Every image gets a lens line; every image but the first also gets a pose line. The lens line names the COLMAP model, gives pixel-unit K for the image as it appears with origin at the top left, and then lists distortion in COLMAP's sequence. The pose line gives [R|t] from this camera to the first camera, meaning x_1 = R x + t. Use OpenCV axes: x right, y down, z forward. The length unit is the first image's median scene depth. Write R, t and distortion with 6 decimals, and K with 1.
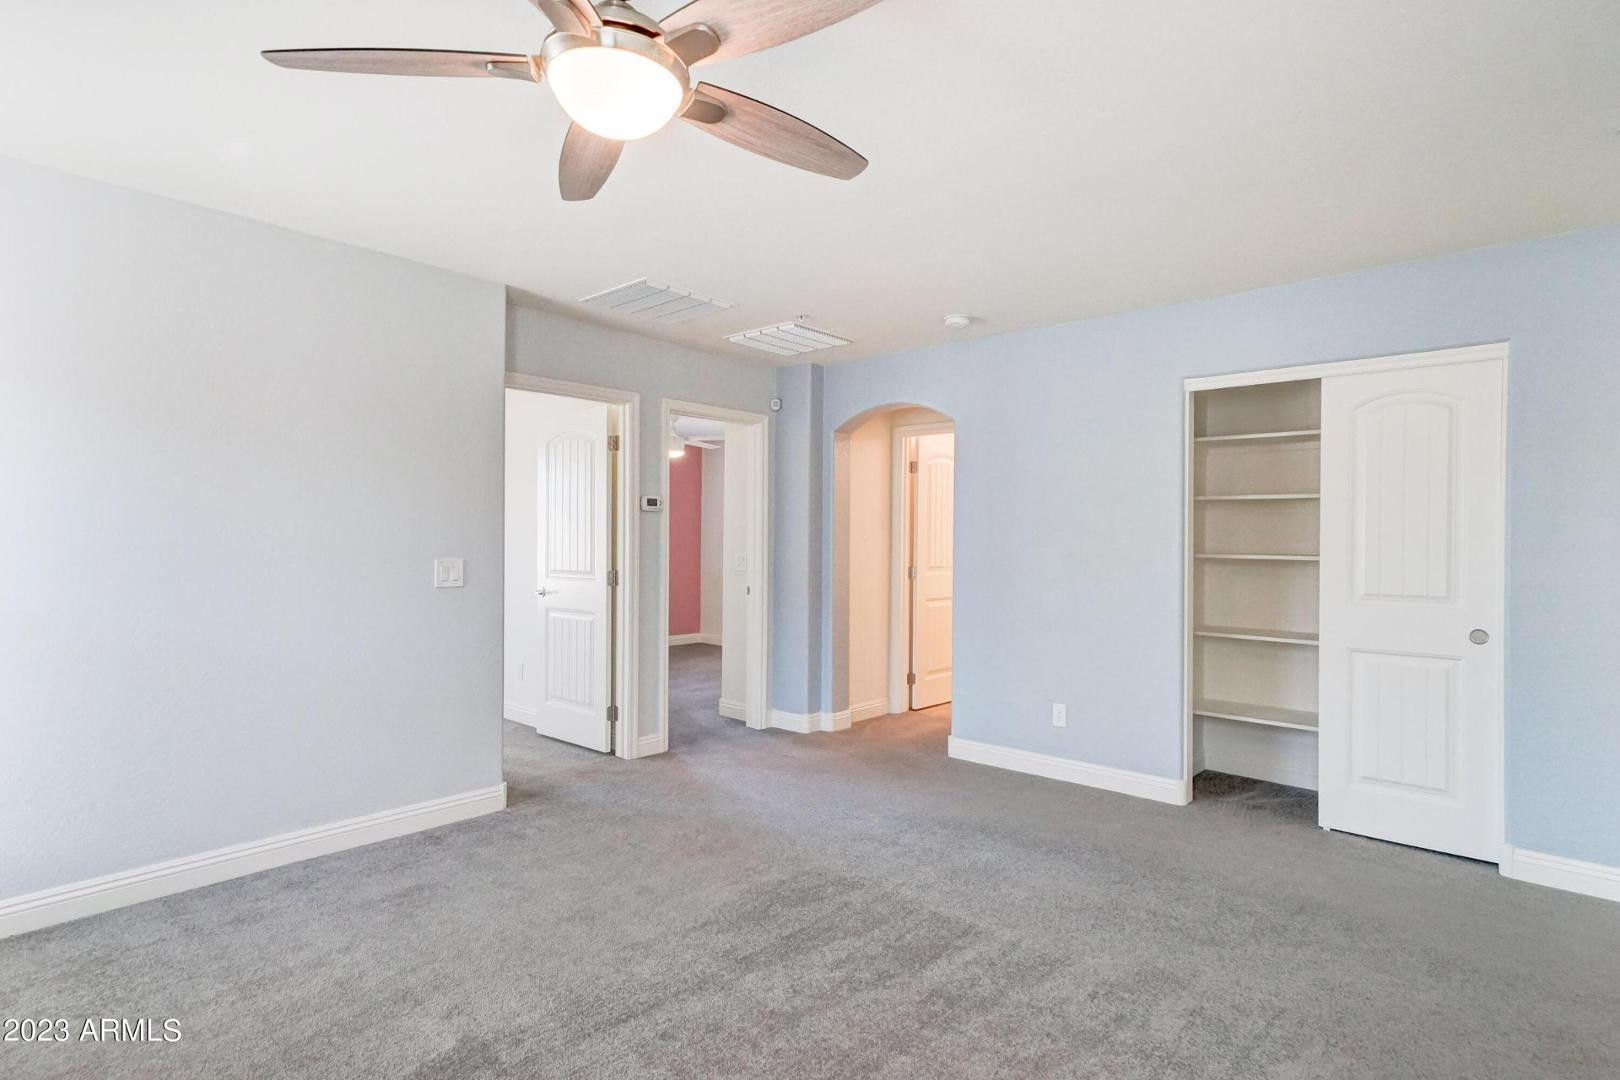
lens RADIAL K [[800.8, 0, 810.0], [0, 800.8, 540.0], [0, 0, 1]] dist [0.032101, 0.000456]
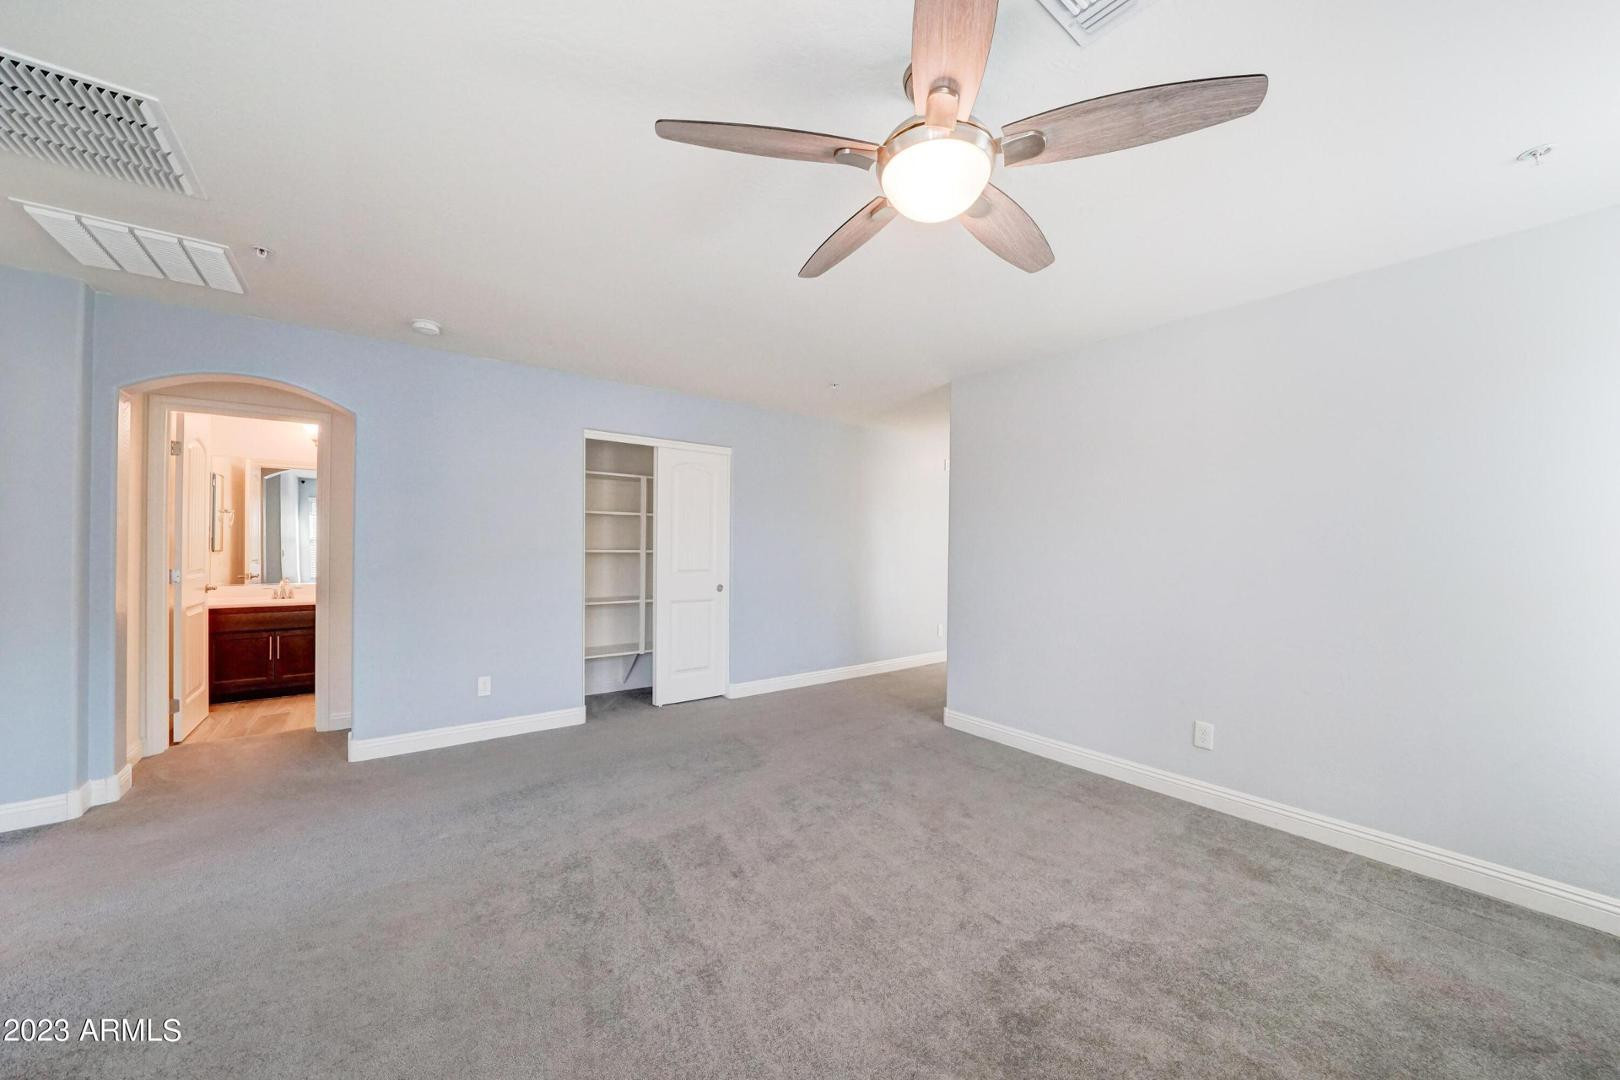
lens RADIAL K [[562.7, 0, 810.0], [0, 562.7, 540.0], [0, 0, 1]] dist [-0.019265, 0.000015]
pose [[0.230138, 0.002422, 0.973155, -0.455251], [-0.008853, 0.999961, -0.000395, -0.003600], [-0.973118, -0.008525, 0.230150, 0.404608]]
